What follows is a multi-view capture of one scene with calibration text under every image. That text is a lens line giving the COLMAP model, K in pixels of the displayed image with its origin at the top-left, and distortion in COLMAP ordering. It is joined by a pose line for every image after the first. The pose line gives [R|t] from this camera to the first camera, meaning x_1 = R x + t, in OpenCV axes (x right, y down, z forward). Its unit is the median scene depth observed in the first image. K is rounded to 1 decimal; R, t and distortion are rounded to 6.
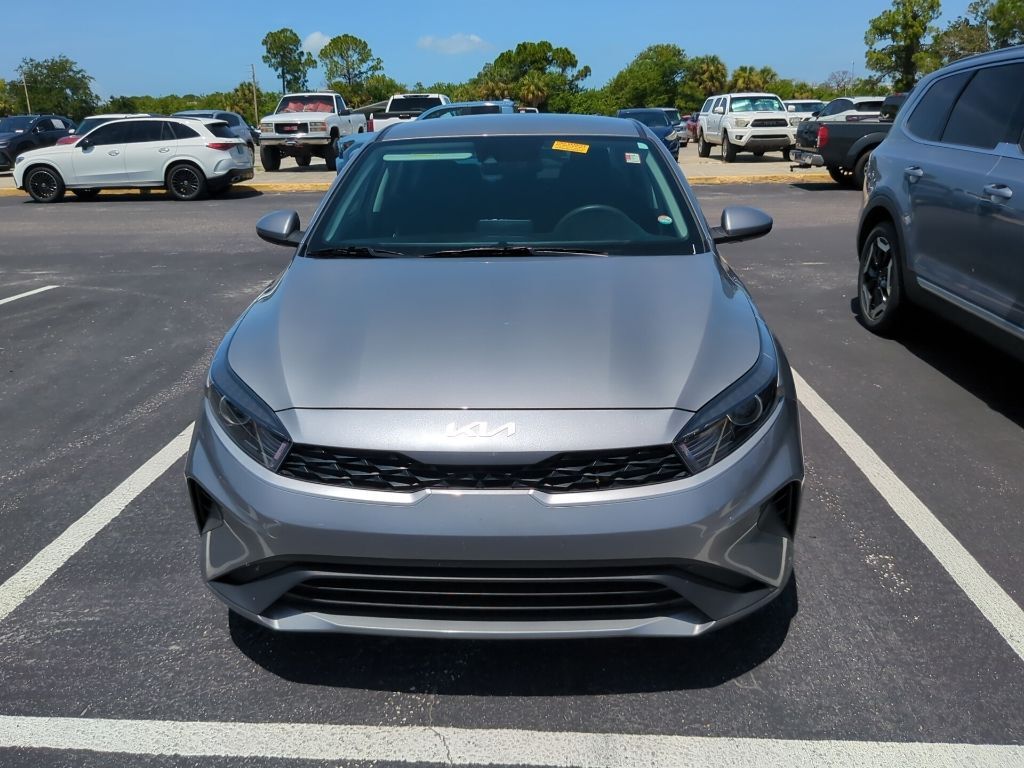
lens RADIAL K [[853.8, 0, 509.5], [0, 853.8, 390.2], [0, 0, 1]] dist [0.005280, -0.034216]
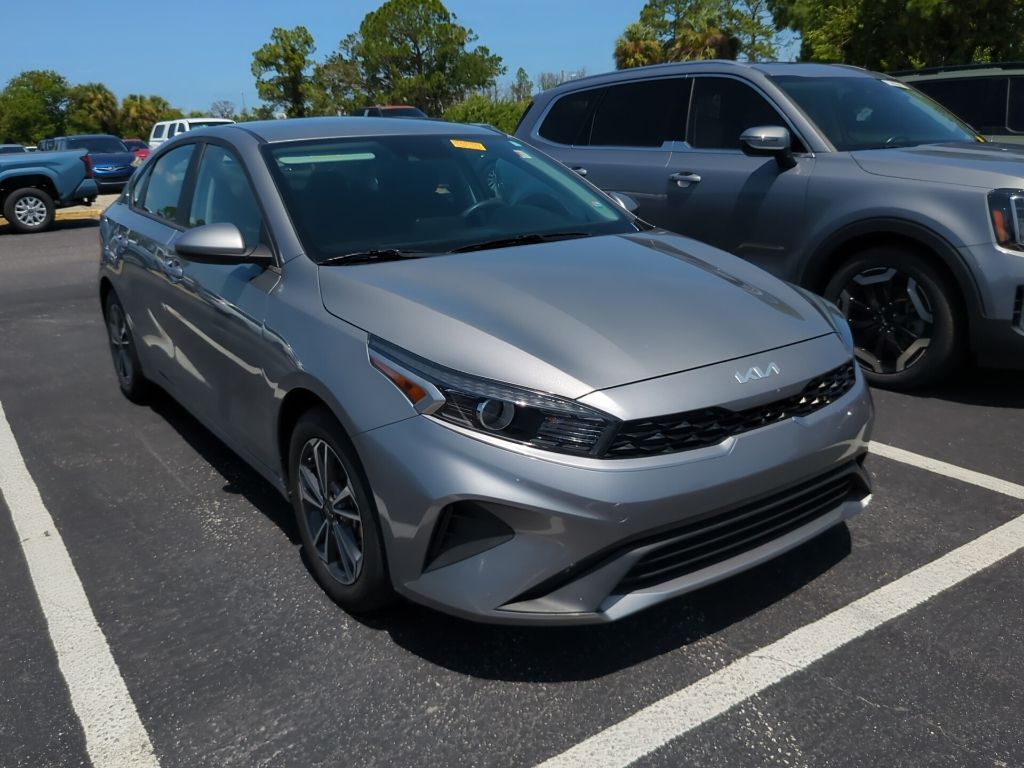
lens RADIAL K [[853.8, 0, 509.6], [0, 853.8, 387.3], [0, 0, 1]] dist [0.005280, -0.034216]
pose [[0.793752, -0.181320, 0.580586, -0.186406], [0.200867, 0.979123, 0.031169, -0.006824], [-0.574117, 0.091880, 0.813602, 0.053934]]
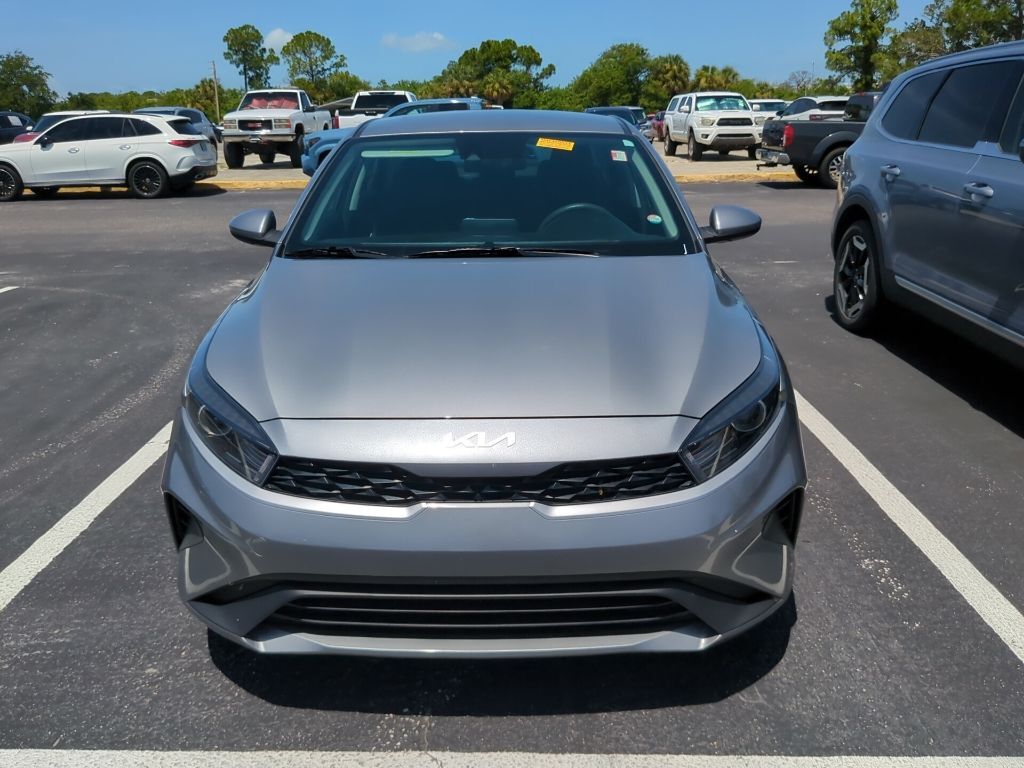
lens RADIAL K [[853.8, 0, 507.7], [0, 853.8, 387.9], [0, 0, 1]] dist [0.005280, -0.034216]
pose [[0.999277, -0.007415, 0.037301, -0.007194], [0.007430, 0.999972, -0.000263, -0.002206], [-0.037298, 0.000540, 0.999304, 0.009134]]
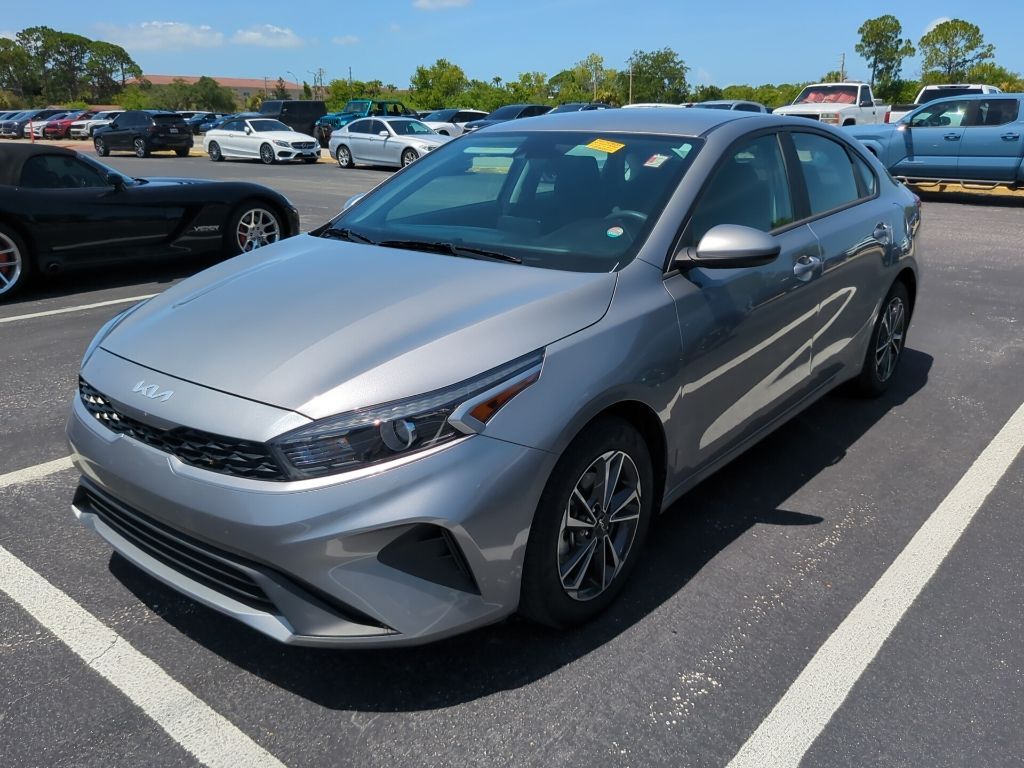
lens RADIAL K [[853.8, 0, 516.3], [0, 853.8, 383.8], [0, 0, 1]] dist [0.005280, -0.034216]
pose [[0.805111, 0.193863, -0.560548, 0.193301], [-0.191500, 0.979425, 0.063680, -0.025003], [0.561360, 0.056075, 0.825670, 0.066534]]
